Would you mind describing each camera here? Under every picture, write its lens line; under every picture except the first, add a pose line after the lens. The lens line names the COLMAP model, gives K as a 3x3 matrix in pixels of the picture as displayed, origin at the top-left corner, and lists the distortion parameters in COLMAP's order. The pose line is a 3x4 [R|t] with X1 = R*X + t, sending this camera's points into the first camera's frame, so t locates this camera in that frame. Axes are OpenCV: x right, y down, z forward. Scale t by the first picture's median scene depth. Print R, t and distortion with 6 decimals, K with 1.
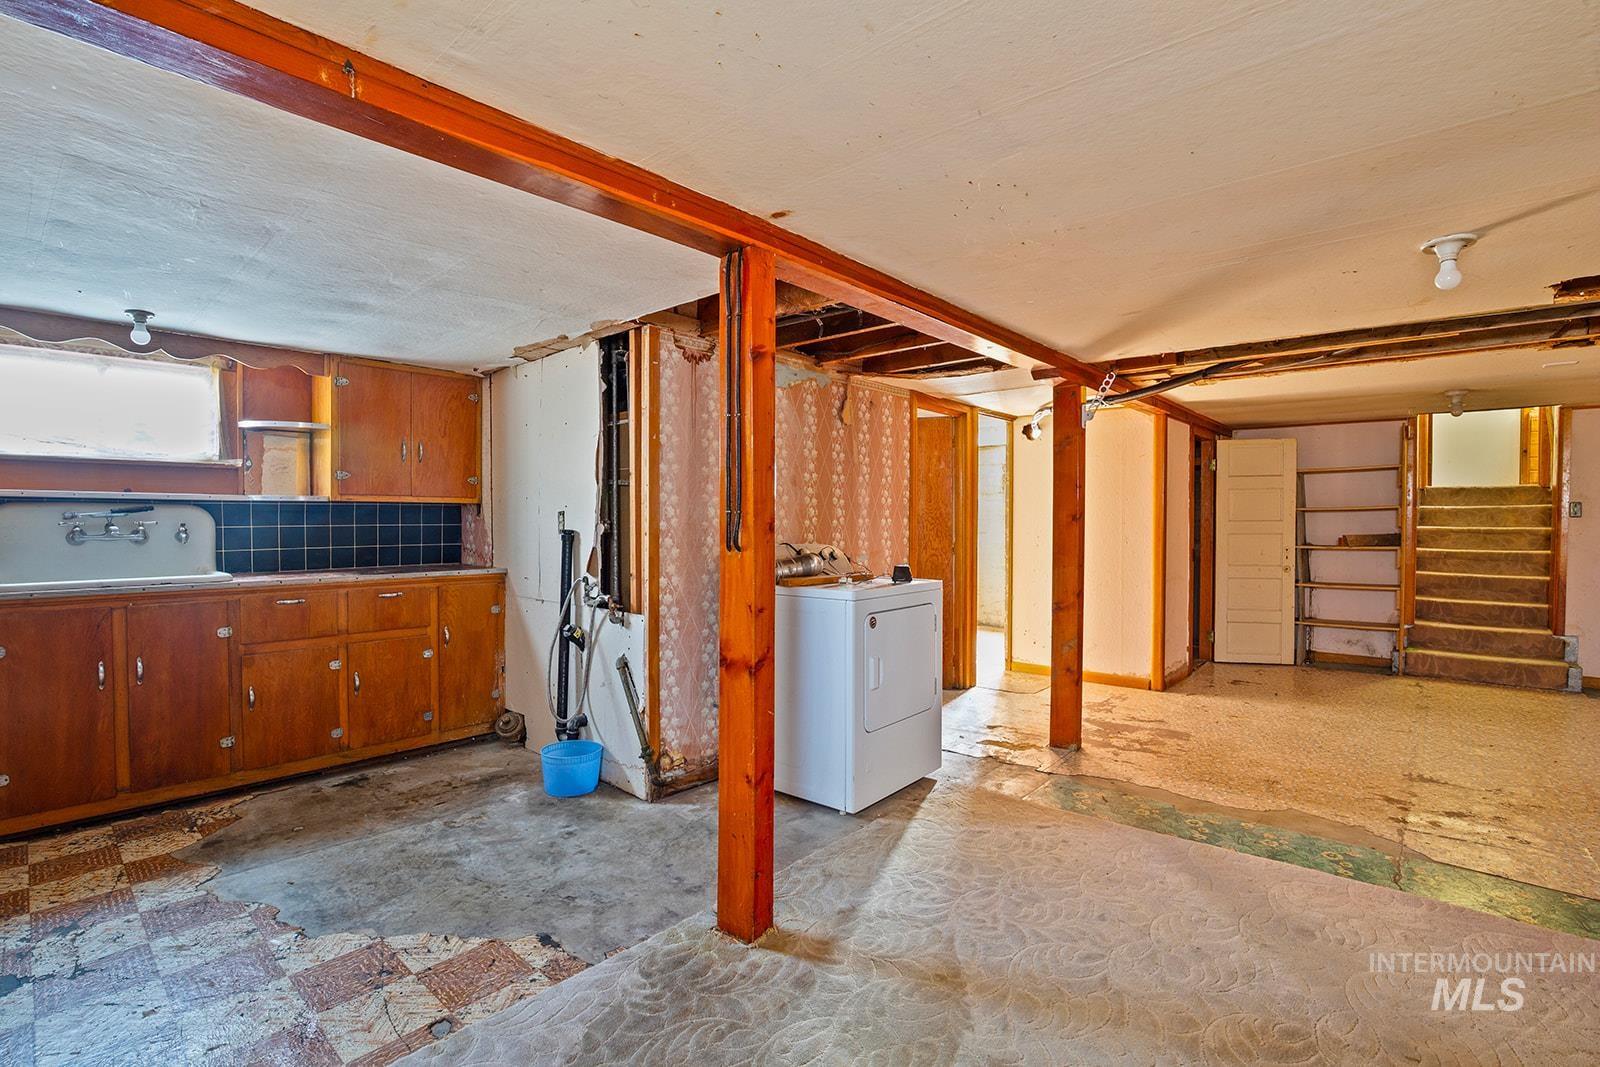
lens RADIAL K [[741.4, 0, 800.4], [0, 741.4, 531.2], [0, 0, 1]] dist [-0.020860, -0.000160]
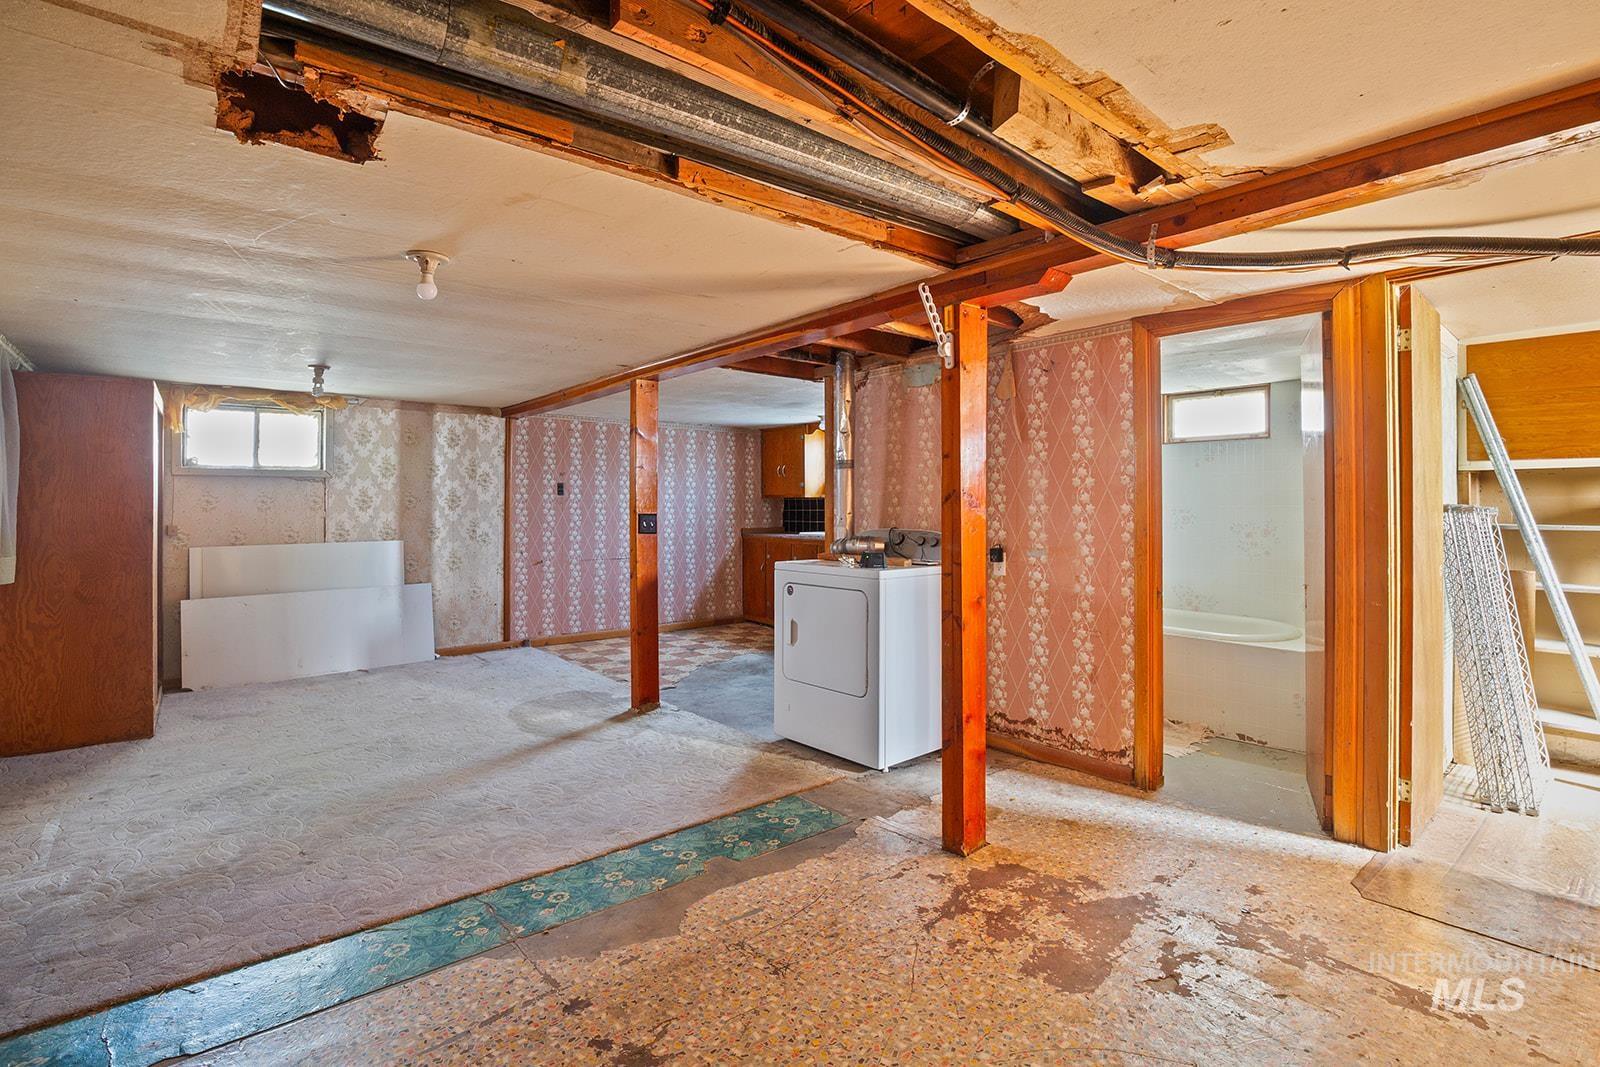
lens RADIAL K [[741.4, 0, 797.6], [0, 741.4, 504.1], [0, 0, 1]] dist [-0.020860, -0.000160]
pose [[-0.150607, -0.004218, -0.988585, 1.092768], [-0.012916, 0.999914, -0.002299, -0.014886], [0.988509, 0.012422, -0.150648, 0.992540]]
